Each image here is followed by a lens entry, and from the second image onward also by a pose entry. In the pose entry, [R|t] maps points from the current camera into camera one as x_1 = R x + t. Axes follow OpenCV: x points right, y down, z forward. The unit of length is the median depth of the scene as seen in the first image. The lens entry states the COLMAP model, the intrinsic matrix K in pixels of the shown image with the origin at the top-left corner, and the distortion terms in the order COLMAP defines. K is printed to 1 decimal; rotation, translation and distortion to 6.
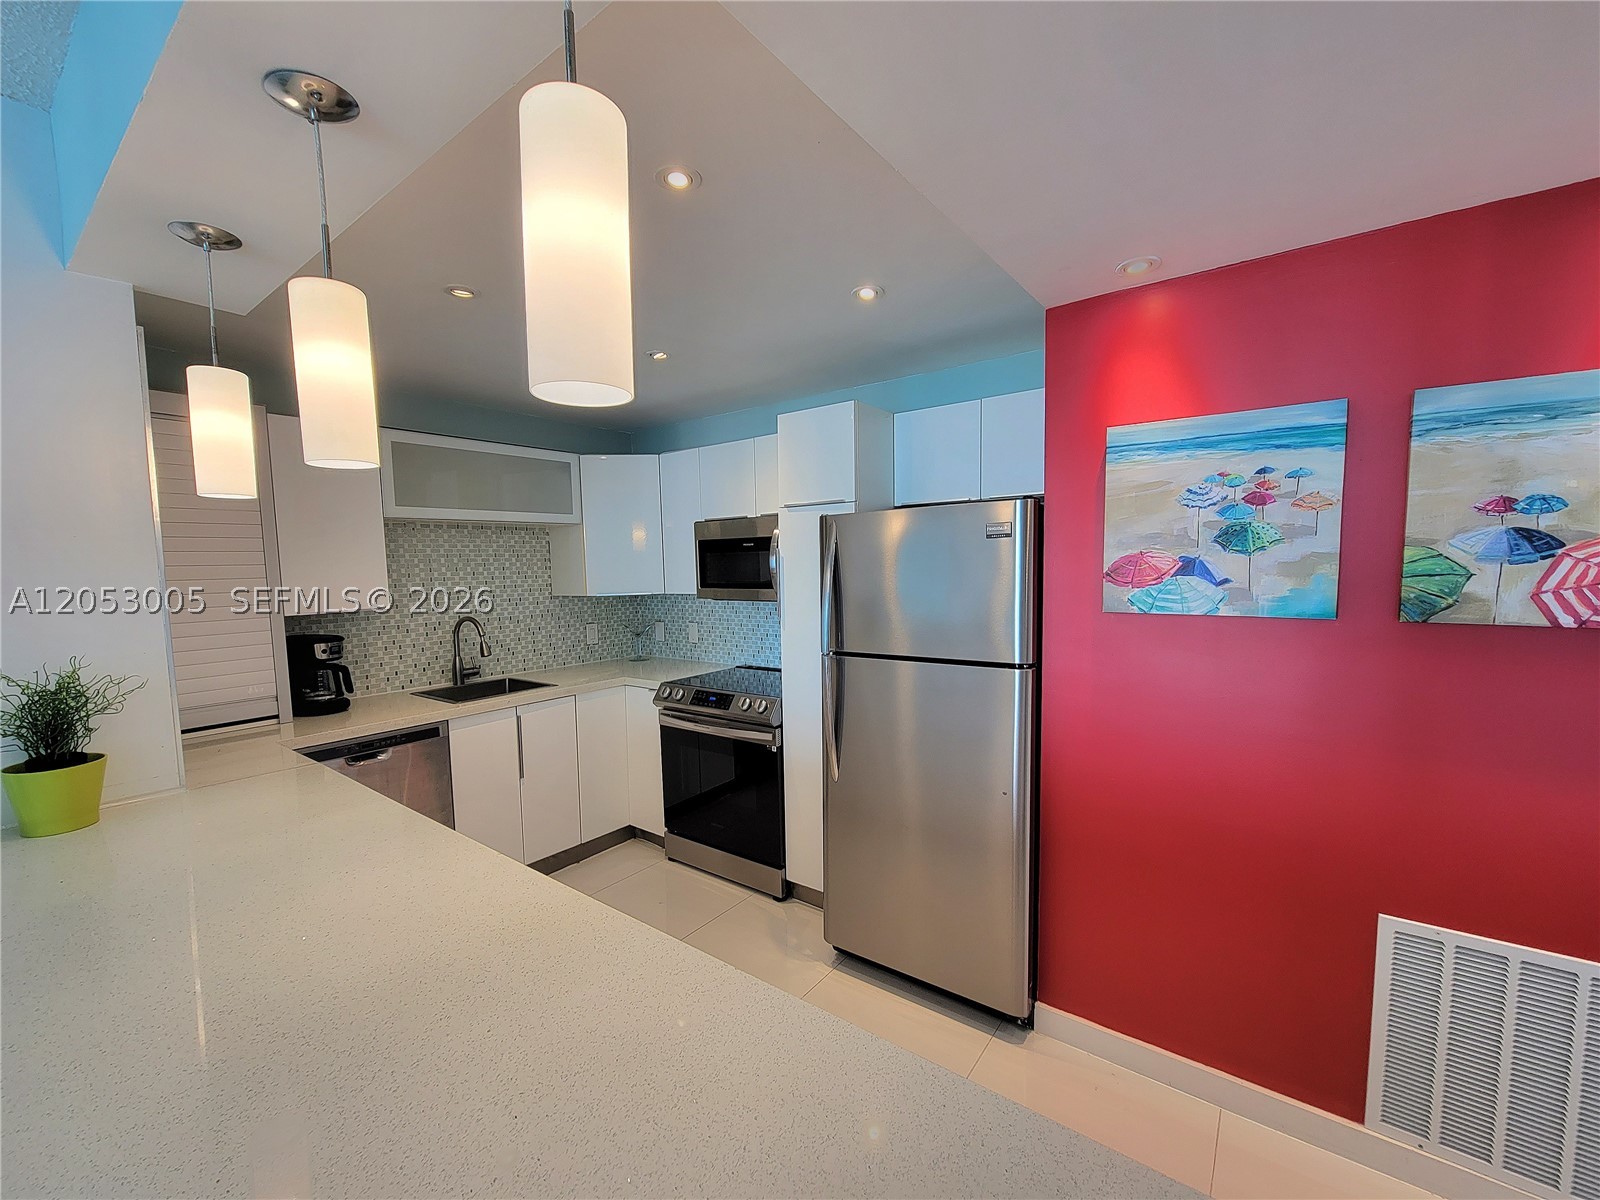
lens RADIAL K [[655.6, 0, 792.3], [0, 655.6, 612.2], [0, 0, 1]] dist [-0.003314, -0.000158]
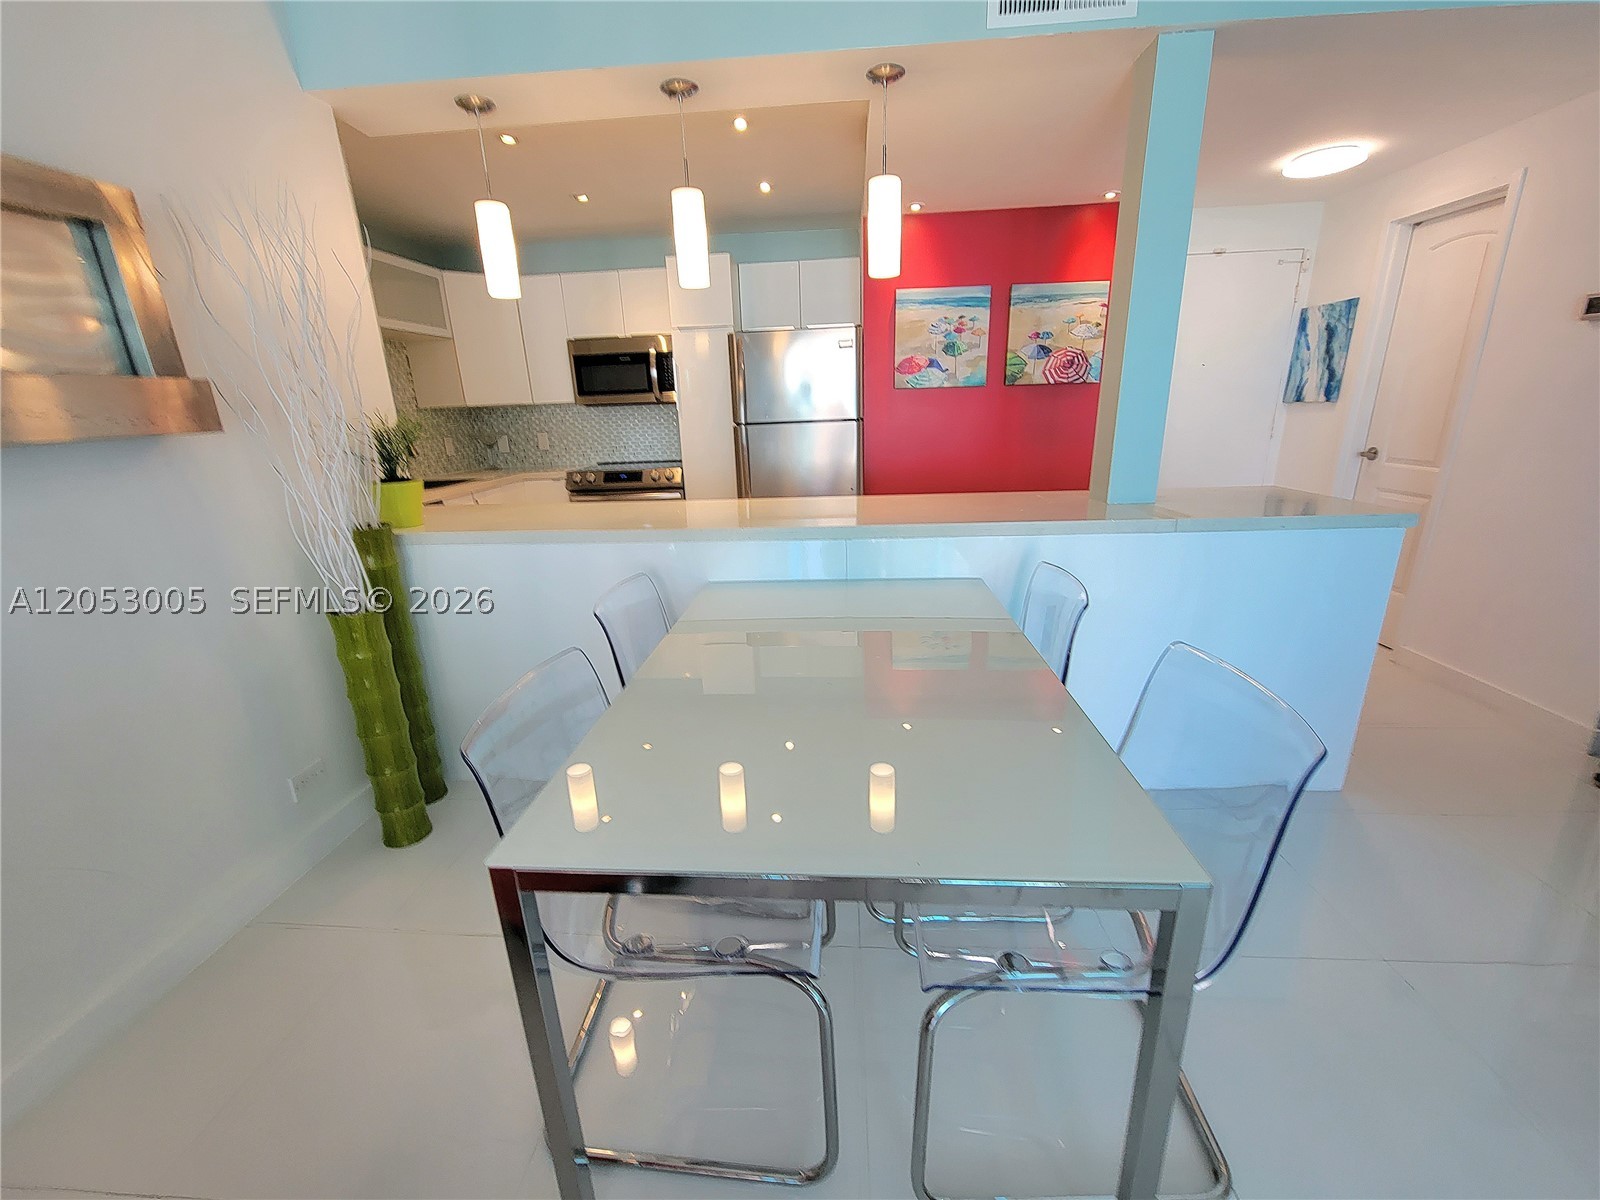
lens RADIAL K [[655.6, 0, 806.3], [0, 655.6, 606.7], [0, 0, 1]] dist [-0.003314, -0.000158]
pose [[0.832545, -0.172683, 0.526355, -0.999397], [0.060727, 0.972896, 0.223128, 0.201289], [-0.550619, -0.153800, 0.820466, -0.651472]]
